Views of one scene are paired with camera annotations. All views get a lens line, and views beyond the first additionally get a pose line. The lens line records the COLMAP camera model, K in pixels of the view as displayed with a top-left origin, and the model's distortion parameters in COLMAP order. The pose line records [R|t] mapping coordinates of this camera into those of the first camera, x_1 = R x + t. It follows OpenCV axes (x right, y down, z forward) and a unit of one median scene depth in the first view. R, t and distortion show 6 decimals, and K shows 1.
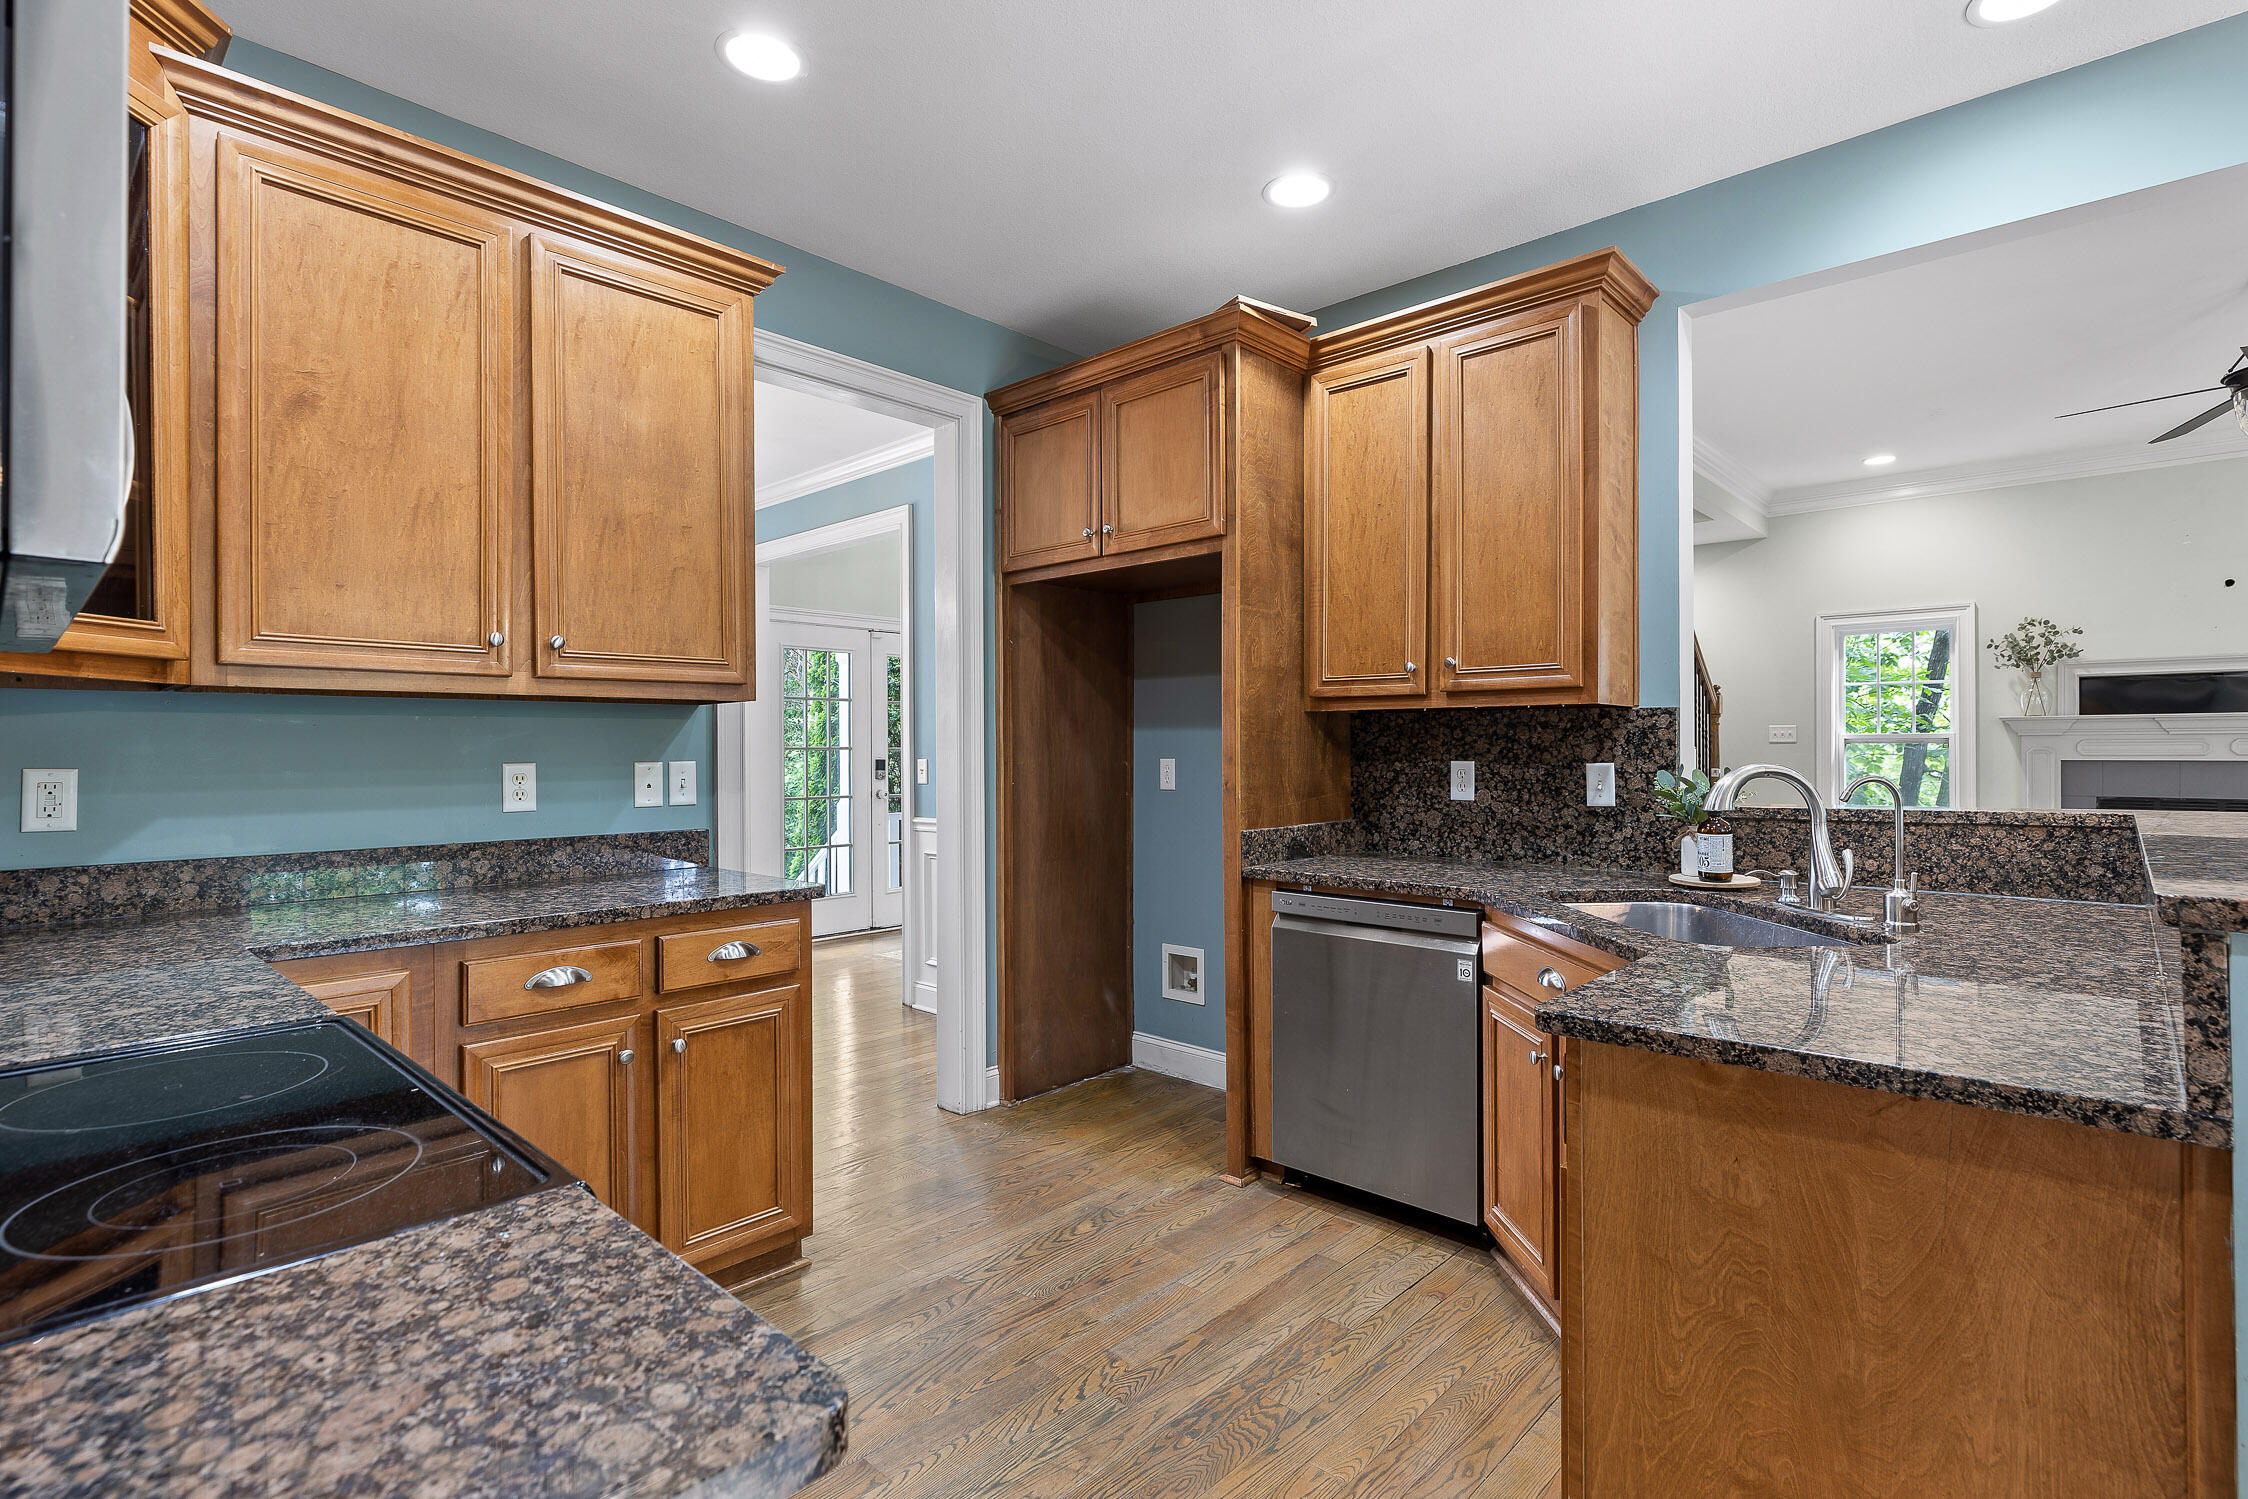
lens RADIAL K [[1072.5, 0, 1132.3], [0, 1072.5, 749.6], [0, 0, 1]] dist [-0.005297, -0.000611]
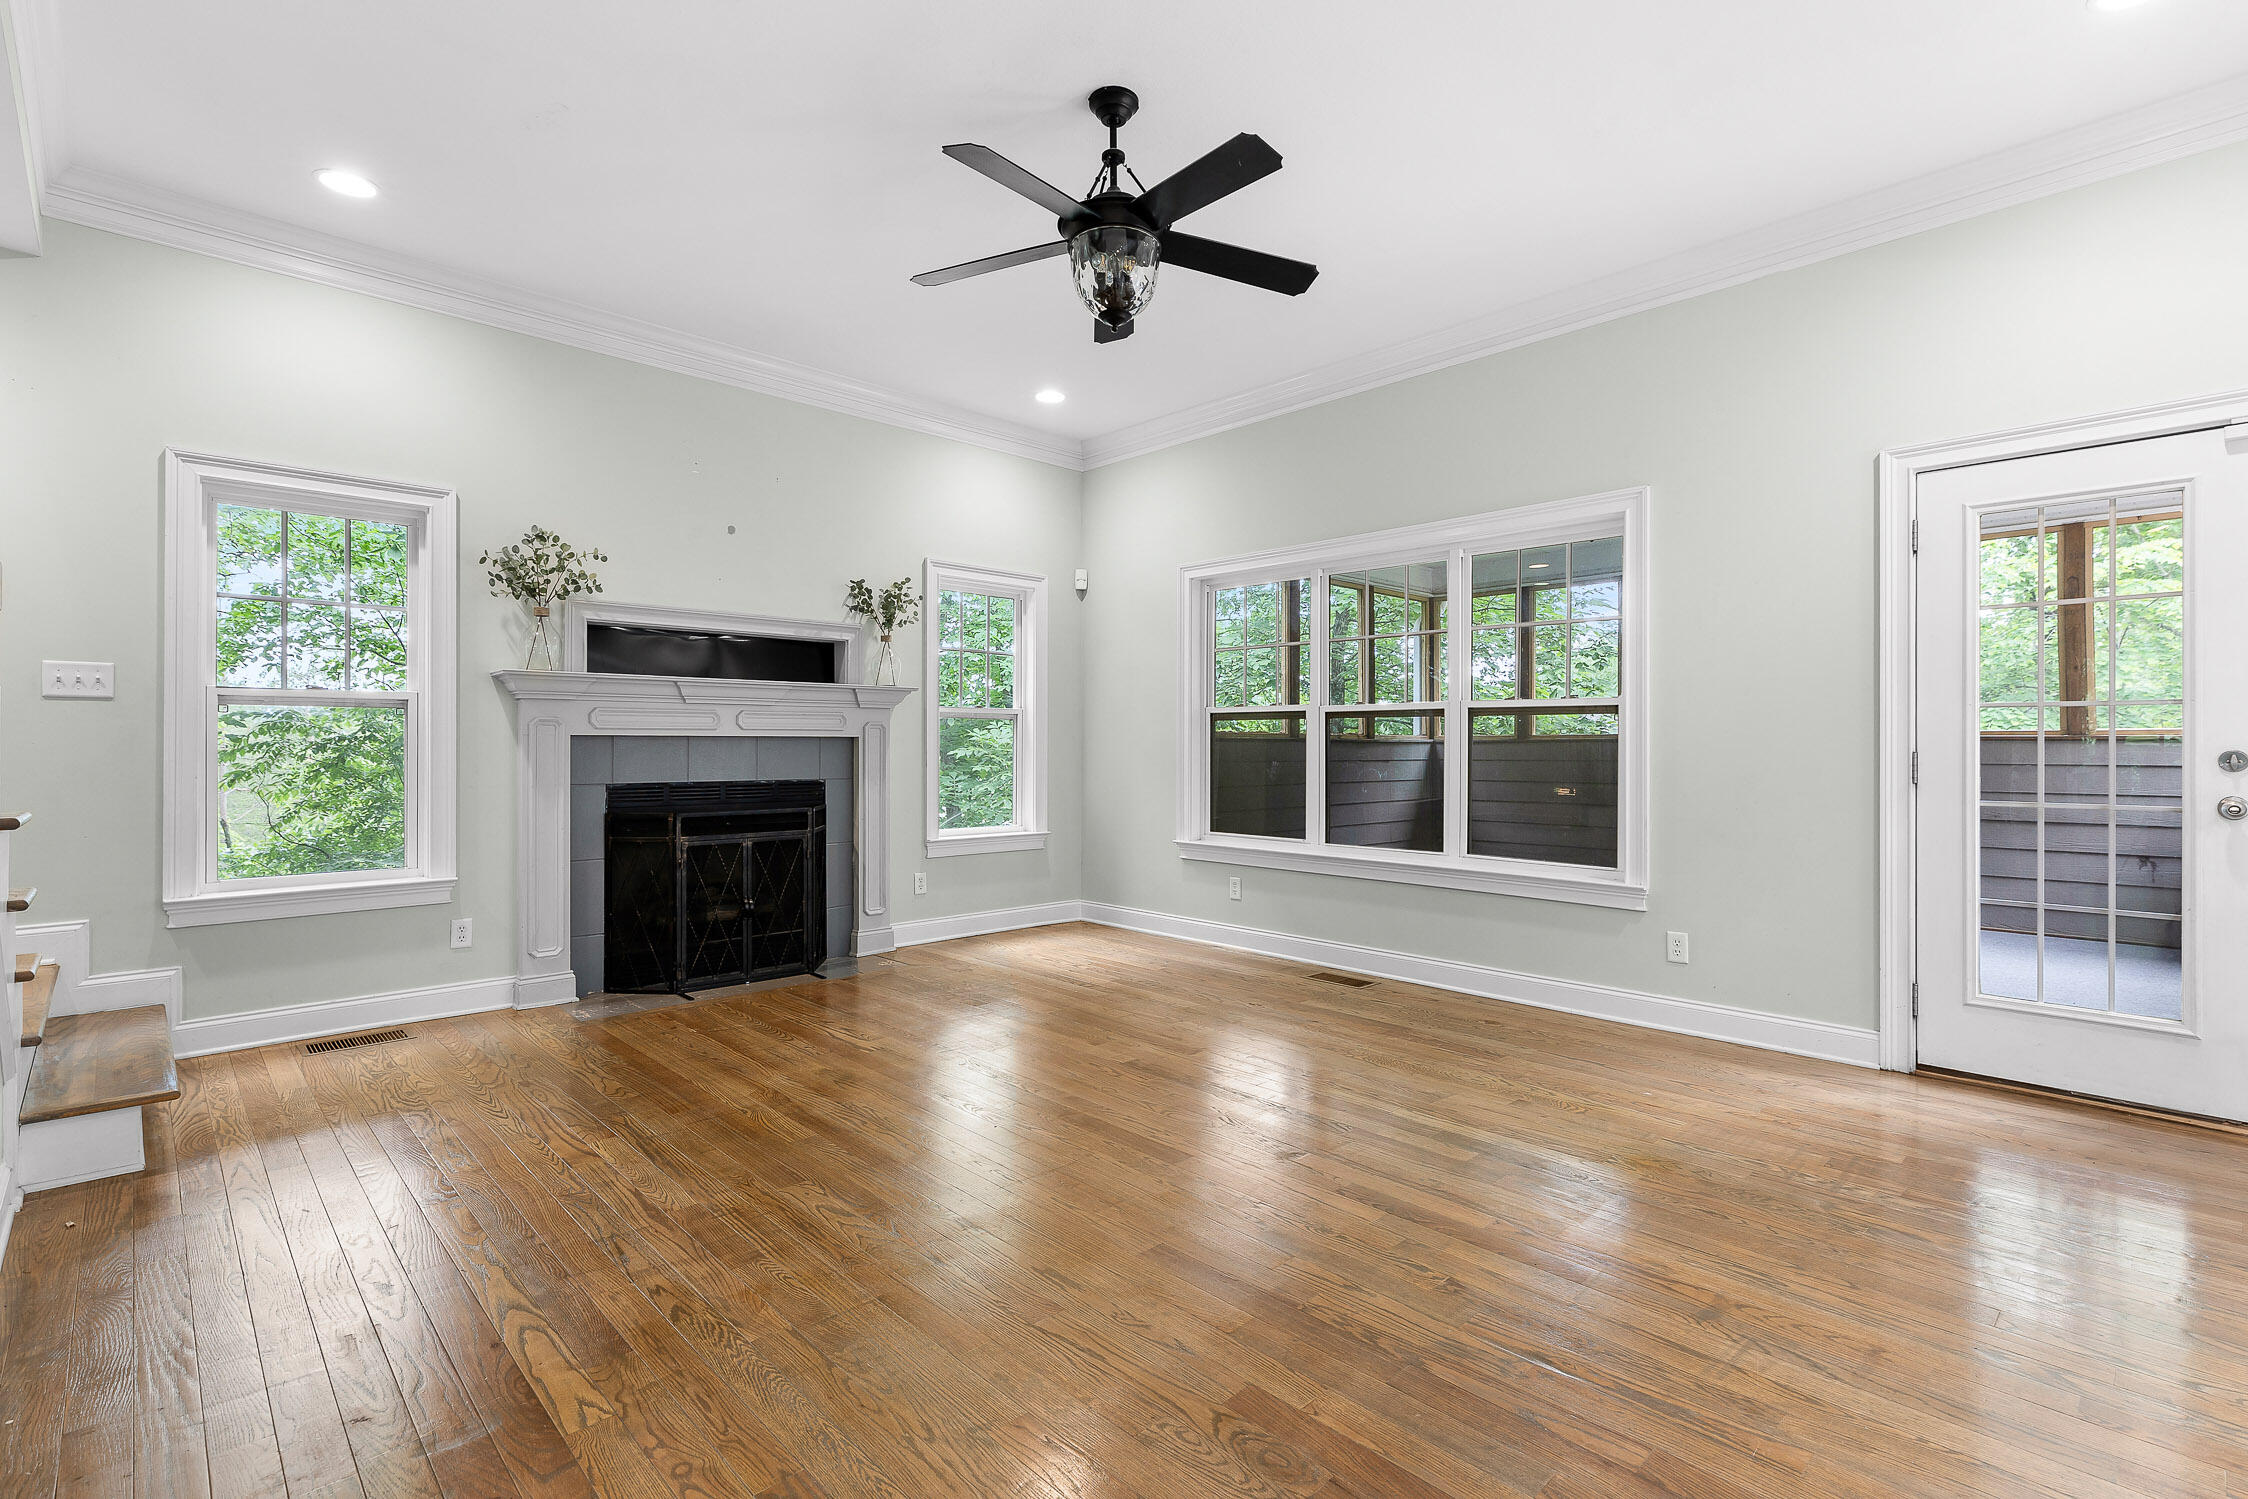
lens RADIAL K [[1028.0, 0, 1151.5], [0, 1028.0, 732.7], [0, 0, 1]] dist [0.001333, -0.000863]
pose [[0.060594, 0.015322, 0.998045, 0.441906], [-0.001683, 0.999882, -0.015248, 0.038659], [-0.998161, -0.000756, 0.060613, 1.218020]]
